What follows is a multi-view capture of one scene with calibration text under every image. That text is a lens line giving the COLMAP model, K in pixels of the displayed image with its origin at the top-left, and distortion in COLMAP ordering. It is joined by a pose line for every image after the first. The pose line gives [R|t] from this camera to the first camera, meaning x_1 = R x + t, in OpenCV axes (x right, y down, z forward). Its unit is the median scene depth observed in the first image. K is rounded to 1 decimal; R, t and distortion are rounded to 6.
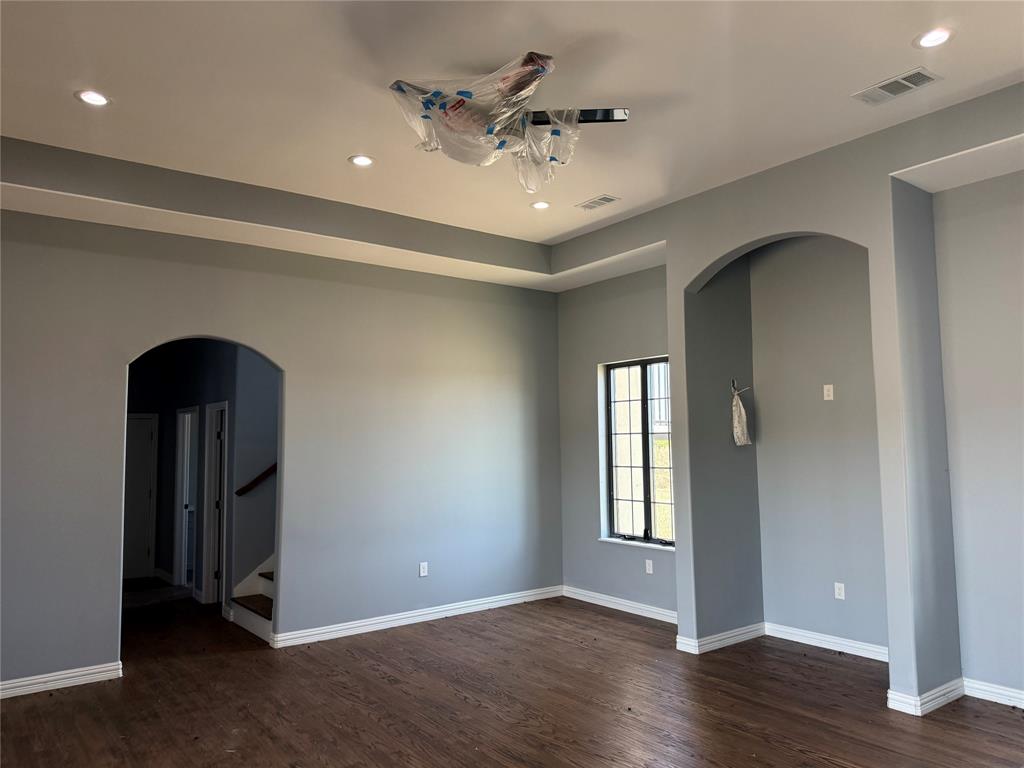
lens RADIAL K [[727.5, 0, 536.8], [0, 727.5, 388.7], [0, 0, 1]] dist [0.044512, -0.049658]
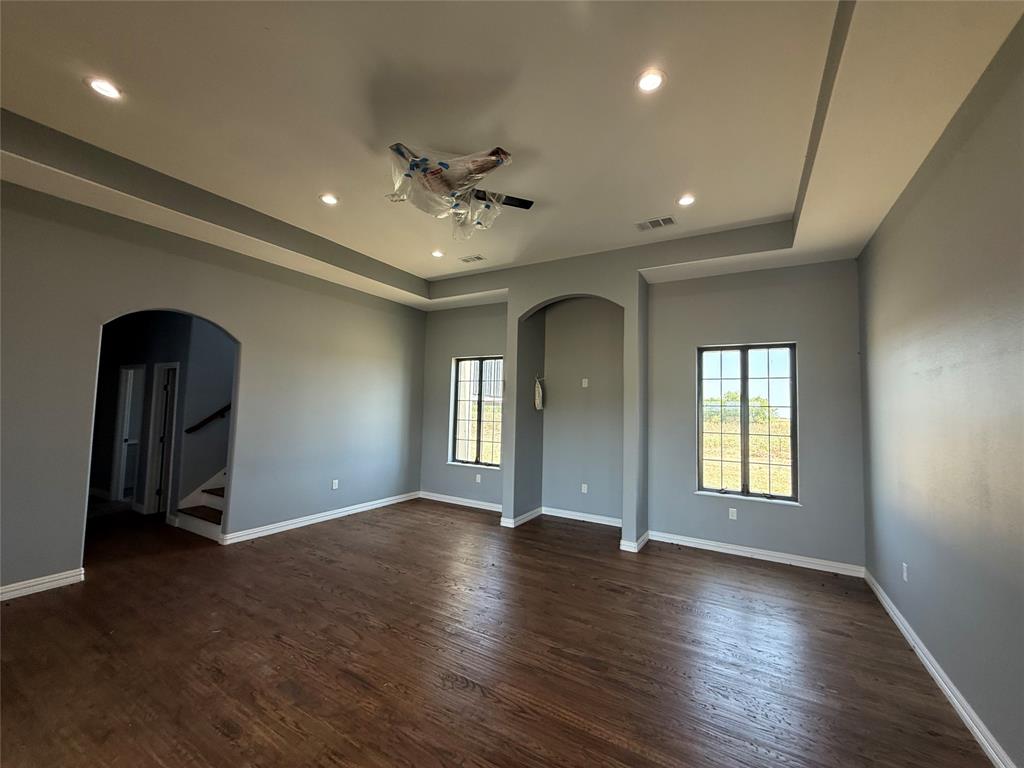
lens RADIAL K [[412.1, 0, 545.3], [0, 412.1, 386.1], [0, 0, 1]] dist [0.000575, -0.000181]
pose [[0.927079, 0.057419, 0.370443, -0.122890], [-0.066625, 0.997705, 0.012092, 0.010711], [-0.368899, -0.035891, 0.928776, 0.090303]]
